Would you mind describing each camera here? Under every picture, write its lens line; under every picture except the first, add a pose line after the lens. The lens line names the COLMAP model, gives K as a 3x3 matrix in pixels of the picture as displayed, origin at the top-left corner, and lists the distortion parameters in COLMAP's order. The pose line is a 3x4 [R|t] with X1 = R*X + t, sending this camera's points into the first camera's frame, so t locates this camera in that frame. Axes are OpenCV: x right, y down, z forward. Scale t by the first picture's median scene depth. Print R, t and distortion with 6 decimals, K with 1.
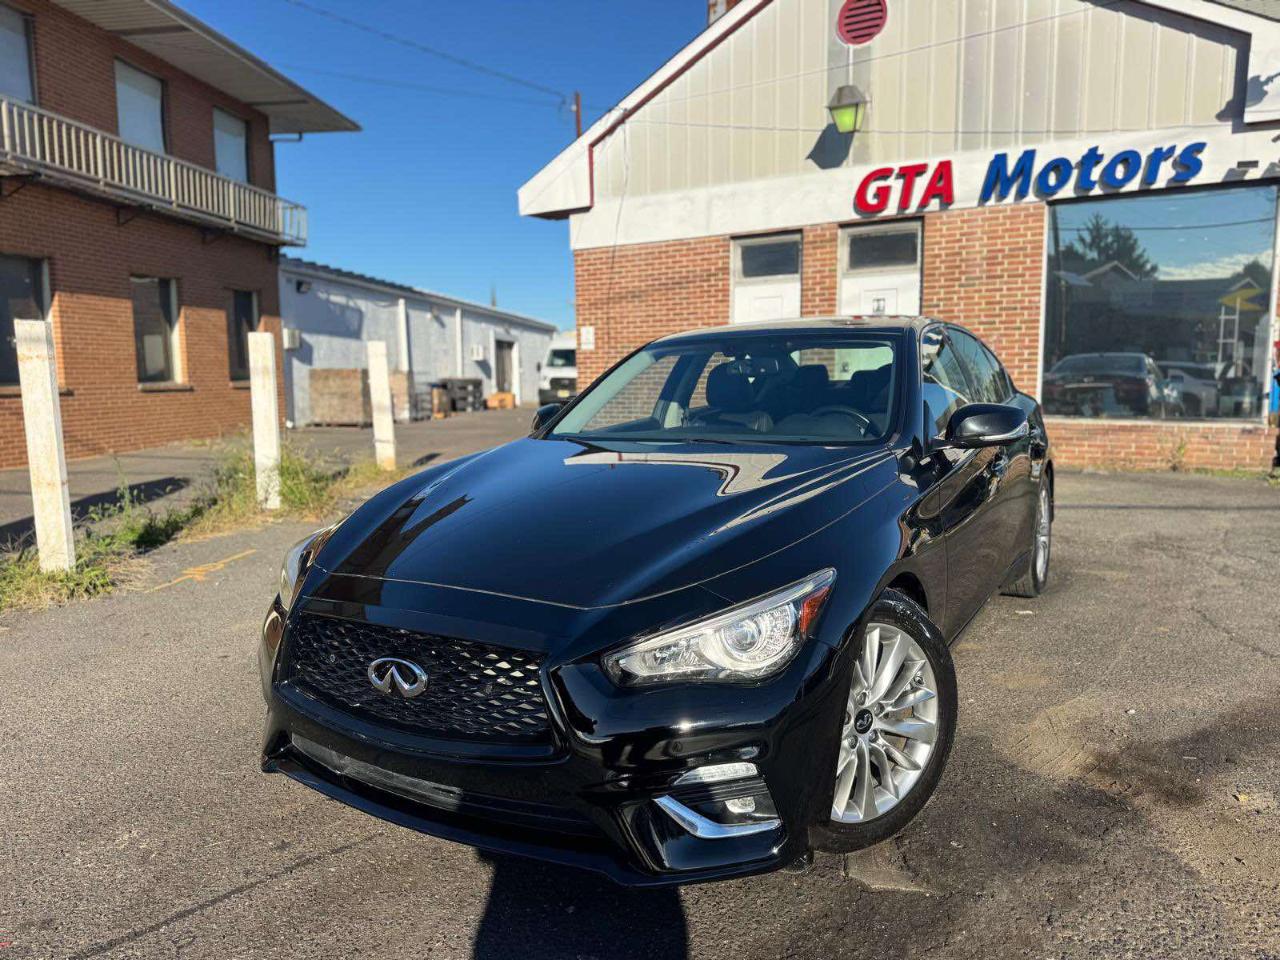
lens RADIAL K [[906.1, 0, 632.4], [0, 906.1, 483.7], [0, 0, 1]] dist [0.047595, -0.062688]
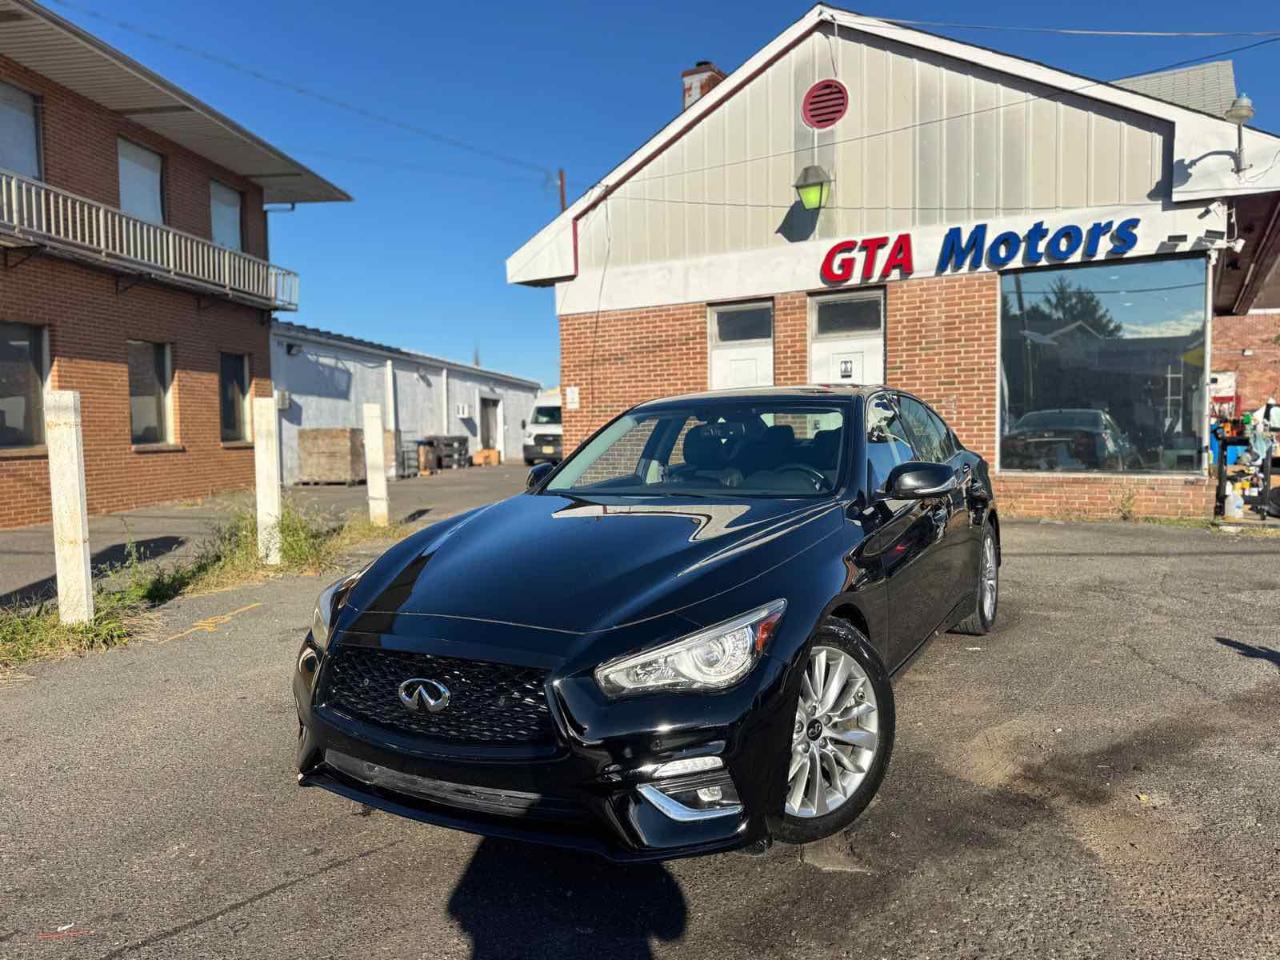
lens RADIAL K [[903.6, 0, 640.0], [0, 903.6, 480.0], [0, 0, 1]] dist [0.078462, -0.106788]
pose [[0.999597, -0.008362, 0.027122, -0.000873], [0.010106, 0.997846, -0.064813, 0.002320], [-0.026521, 0.065061, 0.997529, -0.047539]]
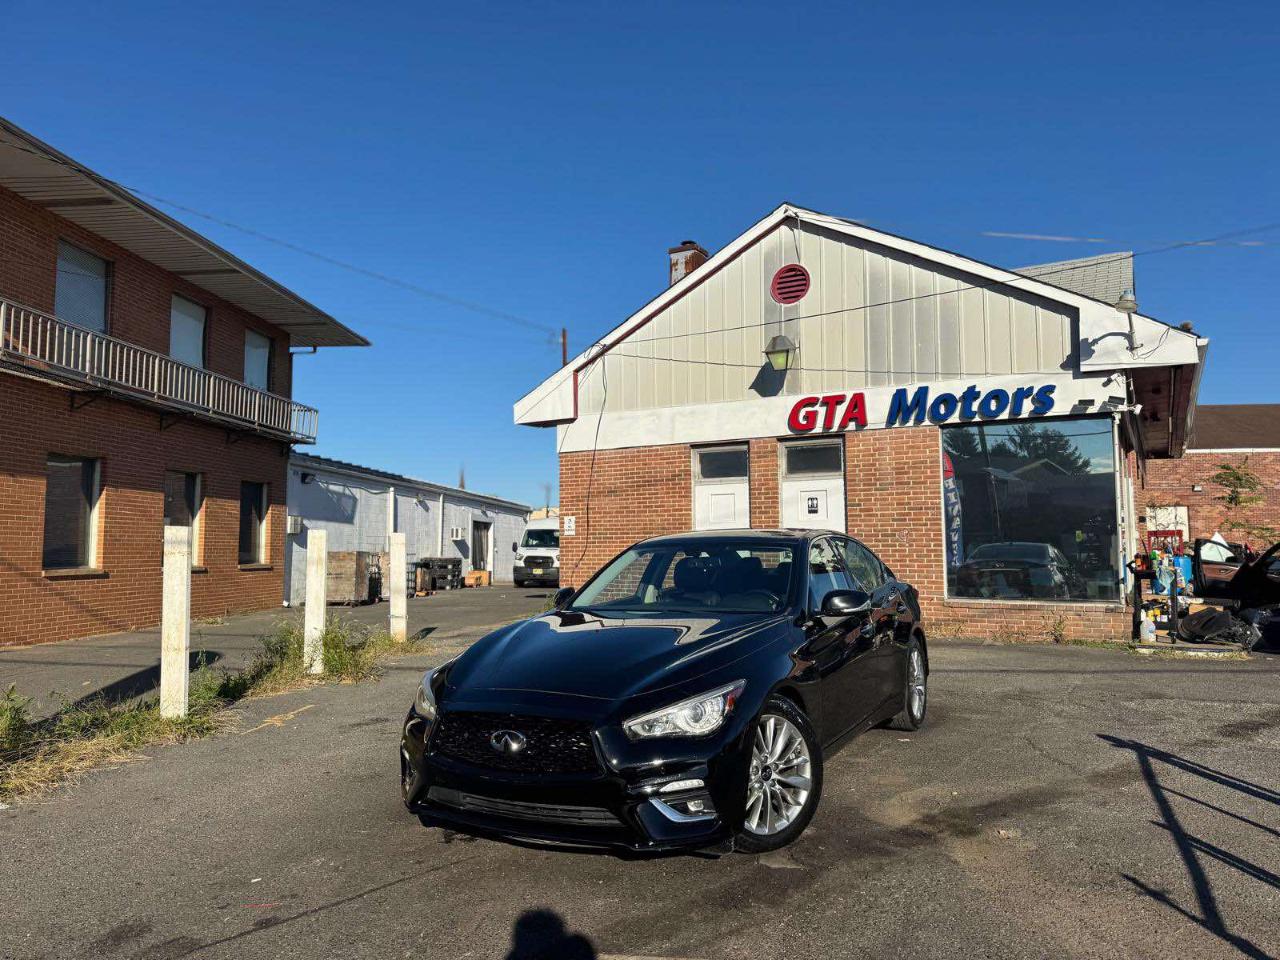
lens RADIAL K [[898.9, 0, 640.0], [0, 898.9, 480.0], [0, 0, 1]] dist [0.172964, -0.311643]
pose [[0.998908, 0.007026, 0.046182, -0.017488], [0.002258, 0.980207, -0.197964, 0.013148], [-0.046659, 0.197852, 0.979121, -0.193076]]
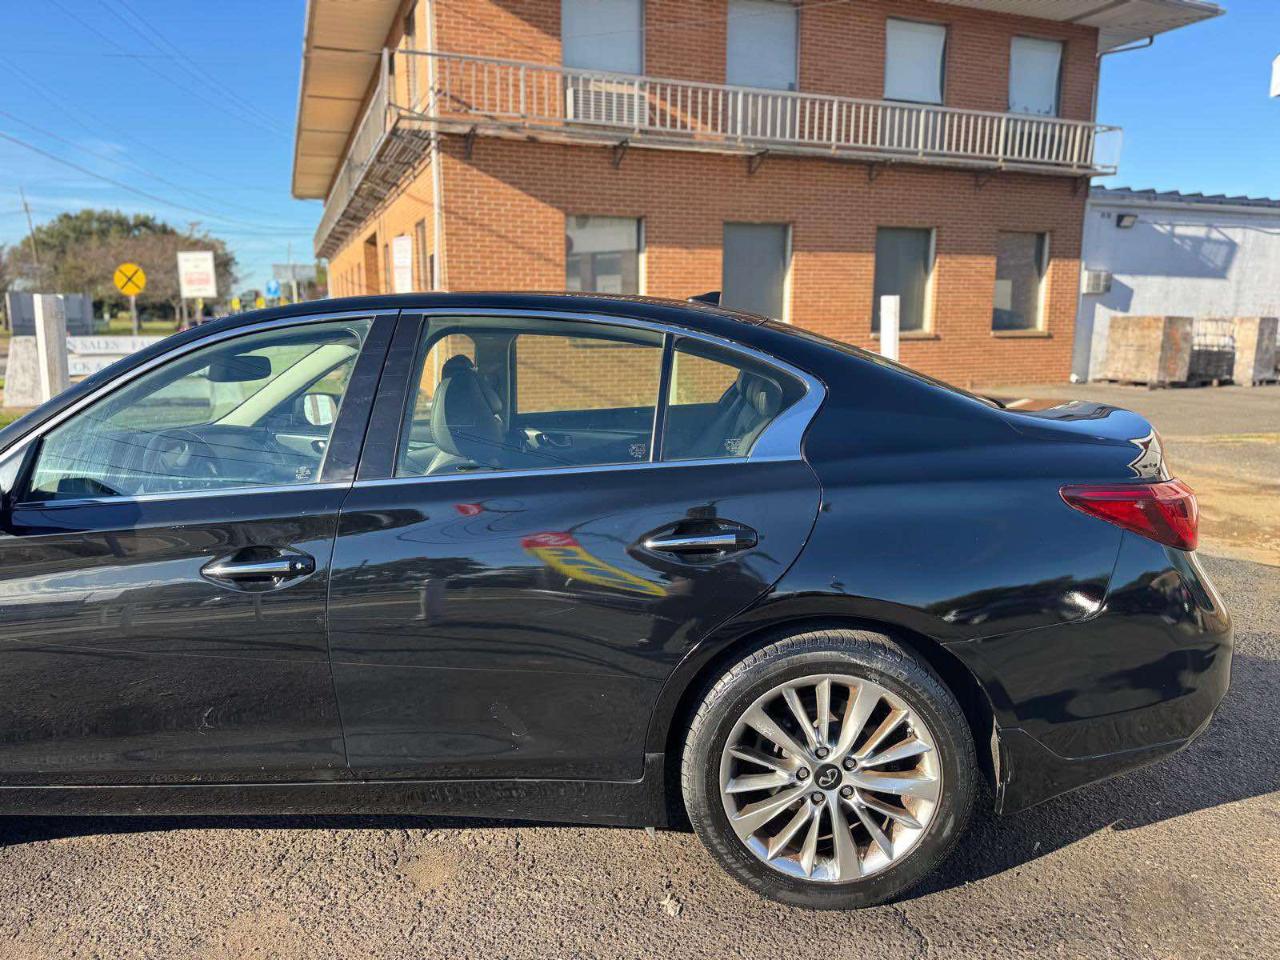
lens RADIAL K [[907.7, 0, 646.1], [0, 907.7, 481.2], [0, 0, 1]] dist [0.046770, -0.072142]
pose [[0.494554, 0.163969, -0.853540, 0.360183], [-0.107530, 0.986042, 0.127119, -0.061367], [0.862470, 0.028913, 0.505282, 0.323781]]
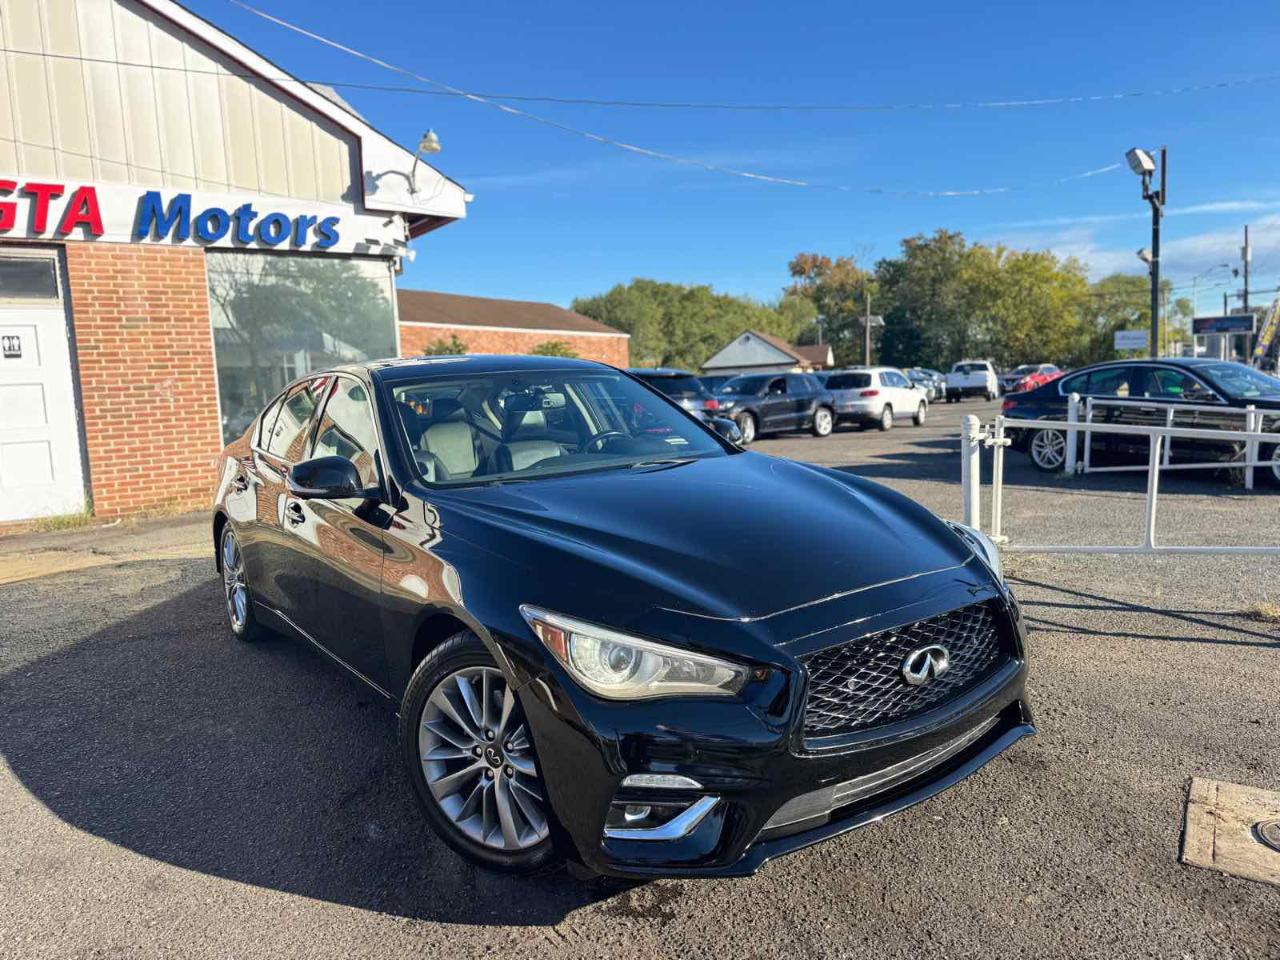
lens RADIAL K [[906.1, 0, 632.4], [0, 906.1, 483.7], [0, 0, 1]] dist [0.047595, -0.062688]
pose [[0.393455, -0.102320, 0.913632, -0.291029], [0.158213, 0.986497, 0.042346, -0.019868], [-0.905628, 0.127887, 0.404330, 0.188371]]
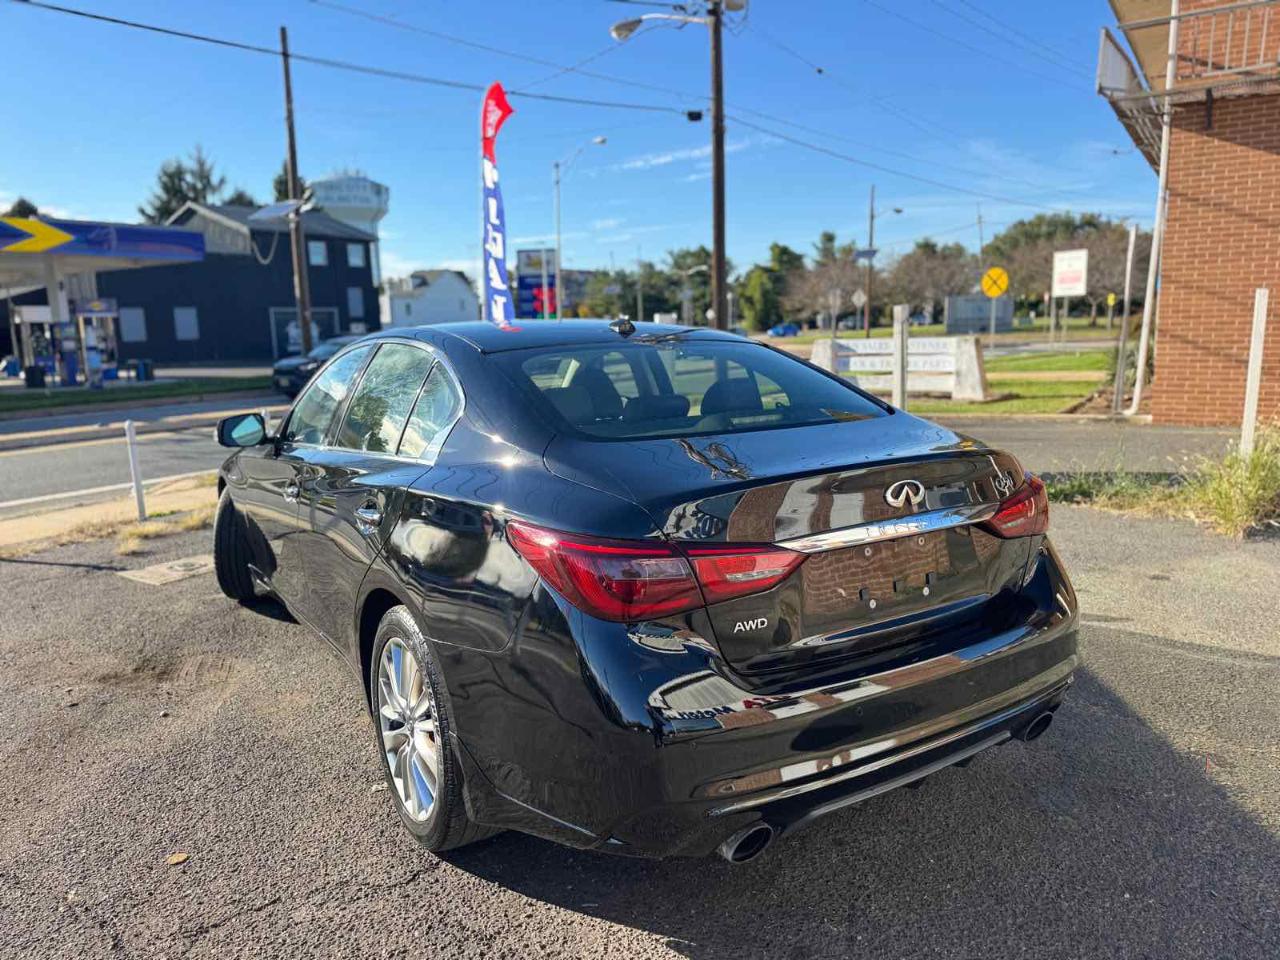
lens RADIAL K [[902.2, 0, 643.2], [0, 902.2, 487.0], [0, 0, 1]] dist [0.033331, -0.044525]
pose [[-0.423306, 0.181116, -0.887699, 0.396763], [-0.073590, 0.969703, 0.232939, -0.100801], [0.902993, 0.163930, -0.397152, 0.607428]]
